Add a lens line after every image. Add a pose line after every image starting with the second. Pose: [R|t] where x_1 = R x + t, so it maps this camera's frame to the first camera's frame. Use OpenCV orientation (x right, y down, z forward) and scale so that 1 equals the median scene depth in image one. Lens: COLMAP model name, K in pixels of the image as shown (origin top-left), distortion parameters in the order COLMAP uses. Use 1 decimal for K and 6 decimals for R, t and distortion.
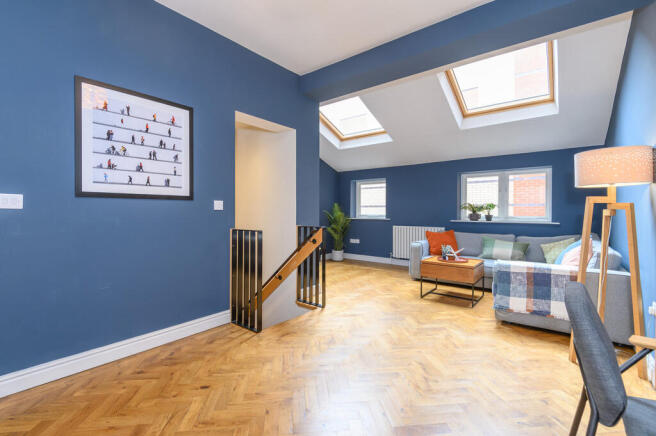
lens RADIAL K [[296.8, 0, 328.0], [0, 296.8, 218.0], [0, 0, 1]] dist [-0.002345, -0.000574]
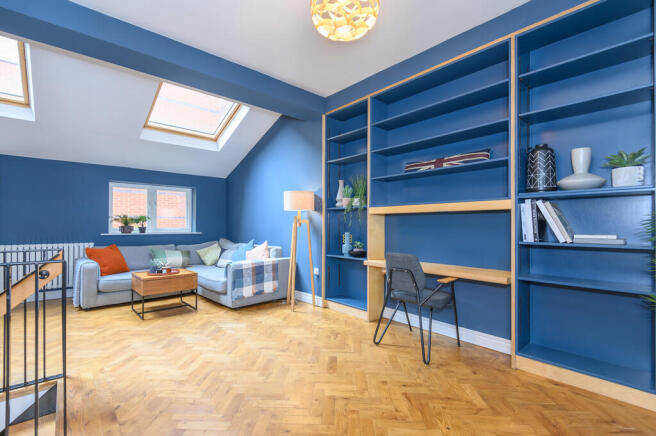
lens RADIAL K [[296.8, 0, 328.0], [0, 296.8, 218.0], [0, 0, 1]] dist [-0.002345, -0.000574]
pose [[0.171708, 0.015340, 0.985028, -0.345102], [0.022810, 0.999549, -0.019543, -0.006997], [-0.984884, 0.025824, 0.171281, 0.205414]]
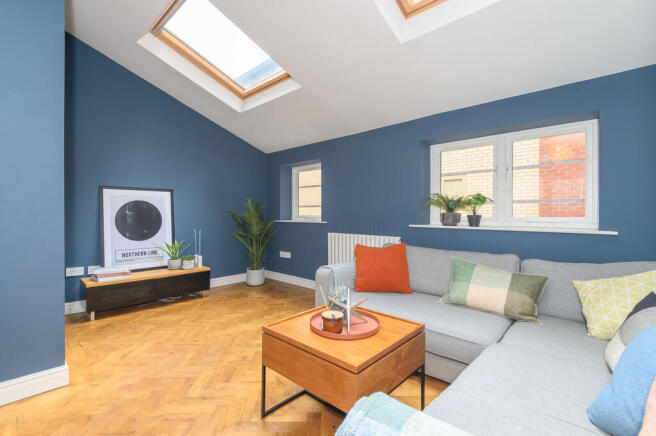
lens RADIAL K [[298.2, 0, 330.8], [0, 298.2, 212.7], [0, 0, 1]] dist [-0.001285, -0.000195]
pose [[0.997144, 0.002890, -0.075472, 0.322678], [-0.004951, 0.999620, -0.027132, 0.000683], [0.075364, 0.027428, 0.996779, 0.437295]]
